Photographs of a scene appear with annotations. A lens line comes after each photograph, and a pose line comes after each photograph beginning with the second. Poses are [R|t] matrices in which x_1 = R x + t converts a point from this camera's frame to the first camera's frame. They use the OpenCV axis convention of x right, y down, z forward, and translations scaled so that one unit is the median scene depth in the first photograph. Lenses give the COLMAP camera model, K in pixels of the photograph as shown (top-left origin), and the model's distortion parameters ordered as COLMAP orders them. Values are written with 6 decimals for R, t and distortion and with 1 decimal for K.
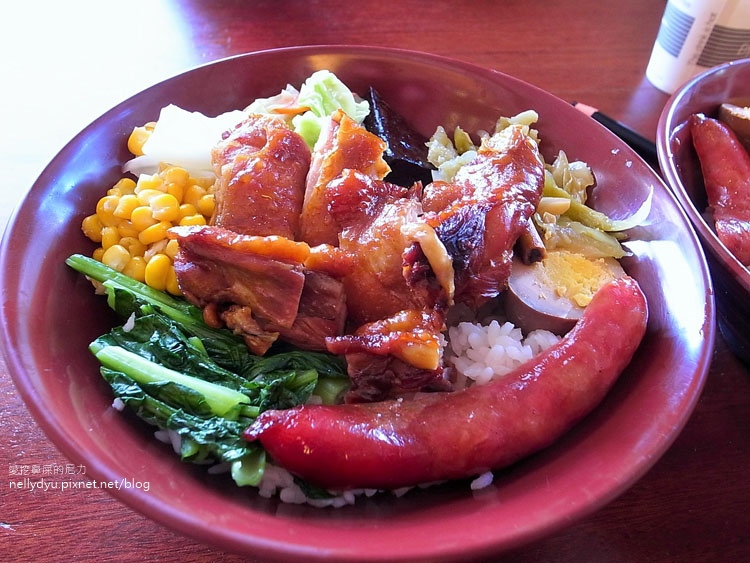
lens RADIAL K [[607.8, 0, 385.1], [0, 607.8, 281.5], [0, 0, 1]] dist [-0.053990, 0.003472]
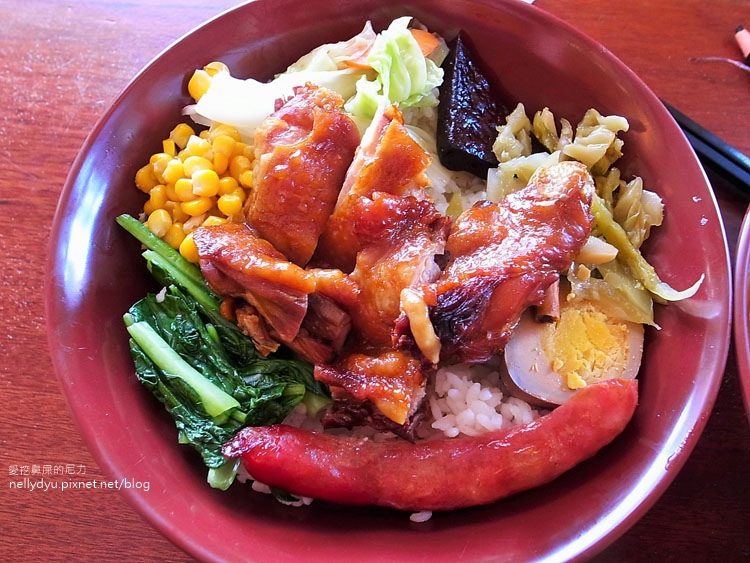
lens RADIAL K [[607.8, 0, 385.1], [0, 607.8, 281.5], [0, 0, 1]] dist [-0.053990, 0.003472]
pose [[0.955793, 0.253258, -0.149399, 0.141495], [-0.180890, 0.907009, 0.380282, -0.465590], [0.231816, -0.336446, 0.912724, 0.072628]]
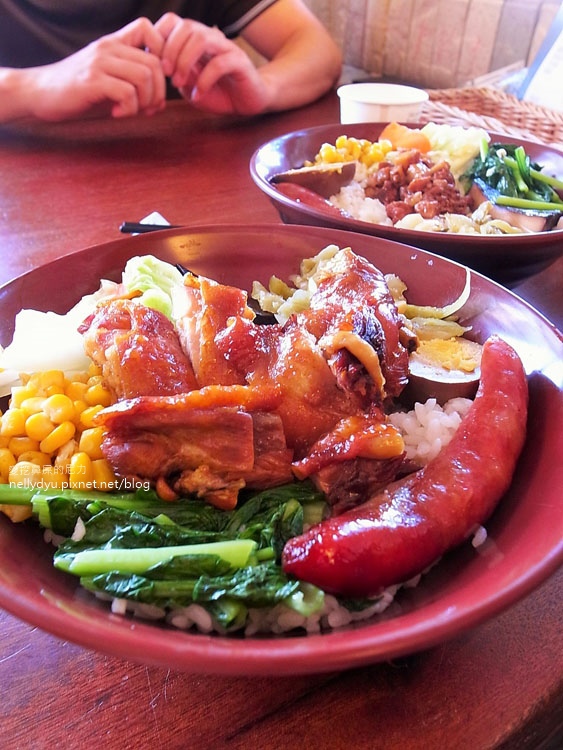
lens RADIAL K [[613.6, 0, 282.3], [0, 613.6, 374.1], [0, 0, 1]] dist [-0.060611, 0.046551]
pose [[0.900396, -0.290066, 0.324267, -0.381520], [0.346692, 0.928650, -0.131960, 0.078521], [-0.262854, 0.231237, 0.936716, 0.022124]]
